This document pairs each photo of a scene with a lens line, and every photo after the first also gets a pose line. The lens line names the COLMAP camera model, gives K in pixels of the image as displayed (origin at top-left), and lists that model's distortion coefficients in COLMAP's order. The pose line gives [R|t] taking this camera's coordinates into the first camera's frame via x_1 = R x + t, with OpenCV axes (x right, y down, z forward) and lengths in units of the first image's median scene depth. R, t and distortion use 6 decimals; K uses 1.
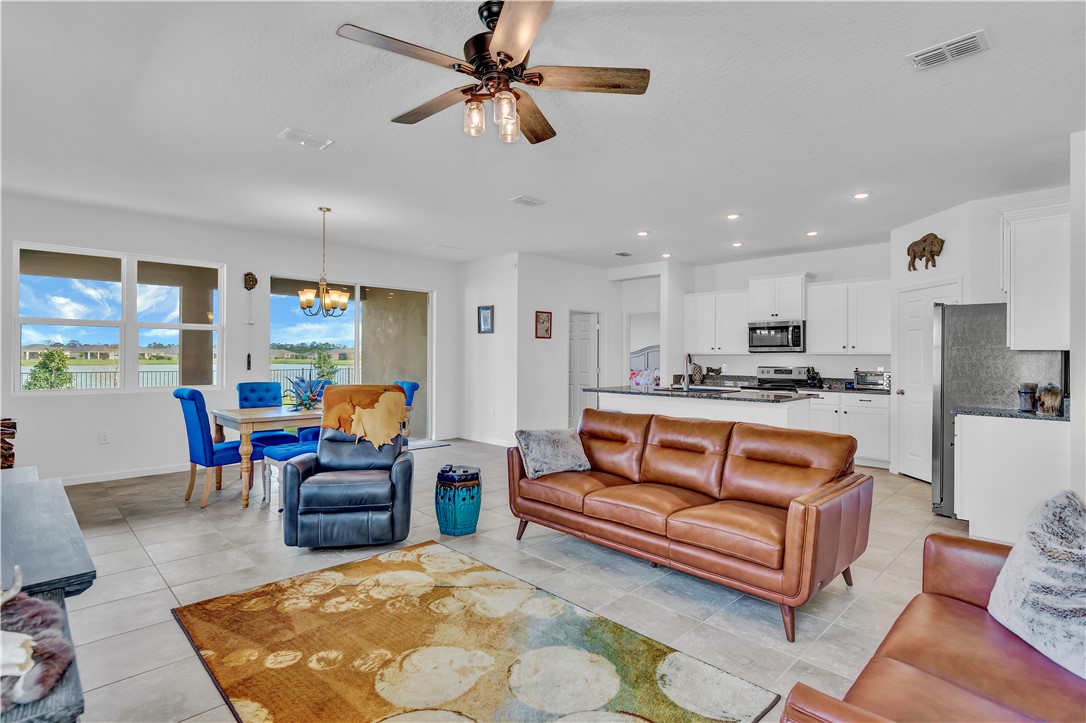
lens RADIAL K [[534.4, 0, 538.6], [0, 534.4, 353.5], [0, 0, 1]] dist [0.002565, 0.000880]
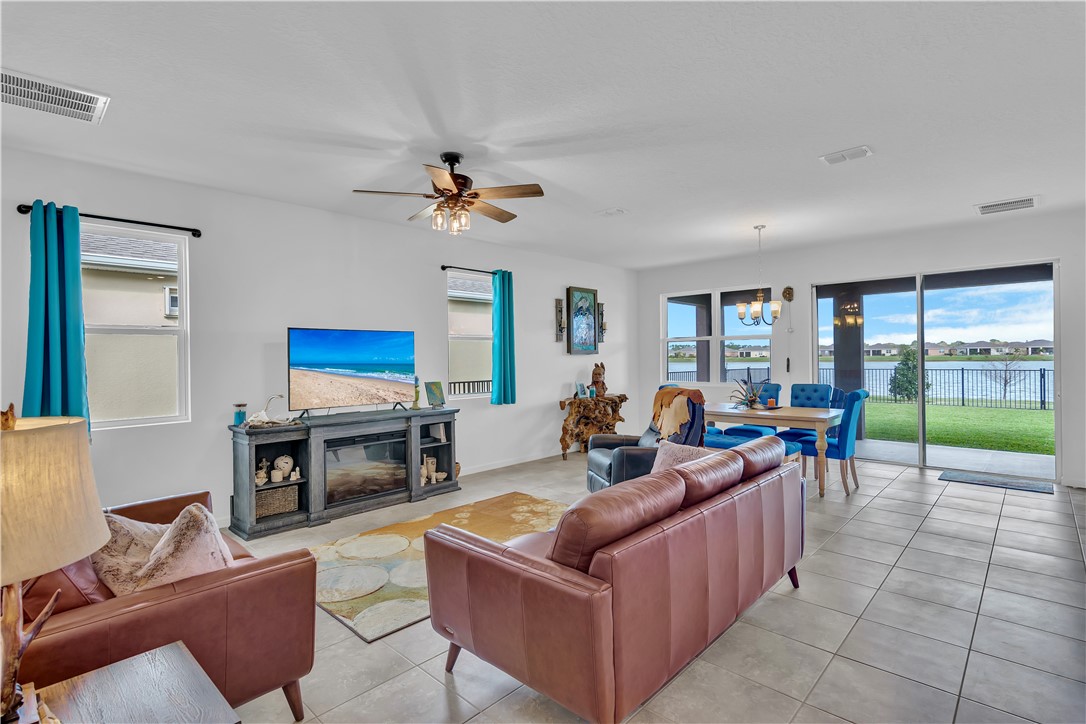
lens RADIAL K [[526.3, 0, 541.2], [0, 526.3, 358.1], [0, 0, 1]] dist [0.001833, -0.000105]
pose [[0.046319, 0.000035, -0.998927, 0.487766], [0.018590, 0.999827, 0.000897, -0.007180], [0.998754, -0.018611, 0.046310, 0.386565]]
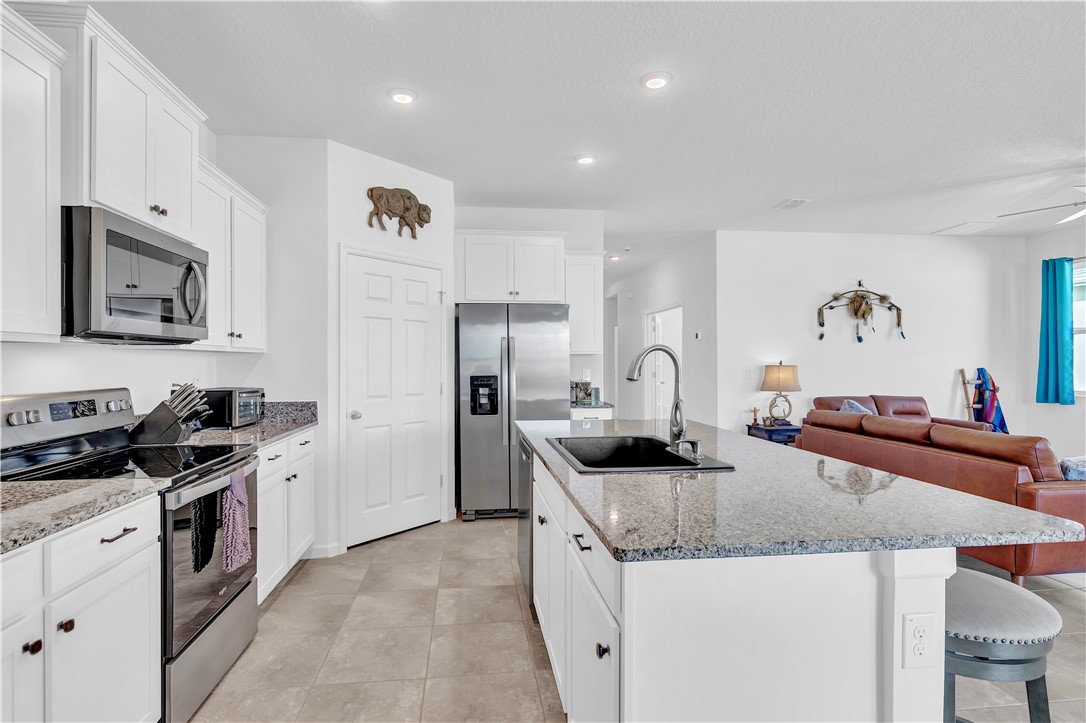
lens RADIAL K [[556.1, 0, 543.0], [0, 556.1, 361.5], [0, 0, 1]] dist [0.007764, 0.000588]
pose [[-0.804213, 0.000967, 0.594341, 0.100407], [-0.003177, 0.999977, -0.005925, 0.011003], [-0.594333, -0.006653, -0.804192, 1.148799]]
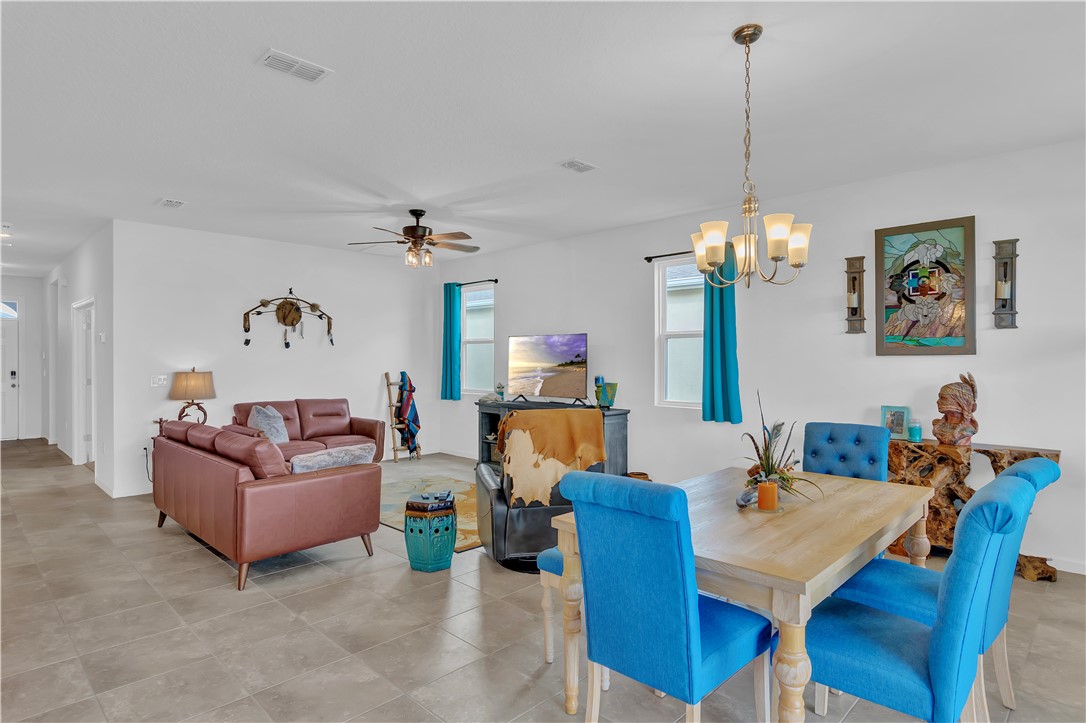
lens RADIAL K [[590.6, 0, 545.0], [0, 590.6, 357.7], [0, 0, 1]] dist [-0.002970, -0.001786]
pose [[-0.999630, -0.001811, -0.027124, -0.175275], [-0.001610, 0.999971, -0.007437, -0.004531], [0.027136, -0.007391, -0.999604, 1.113824]]
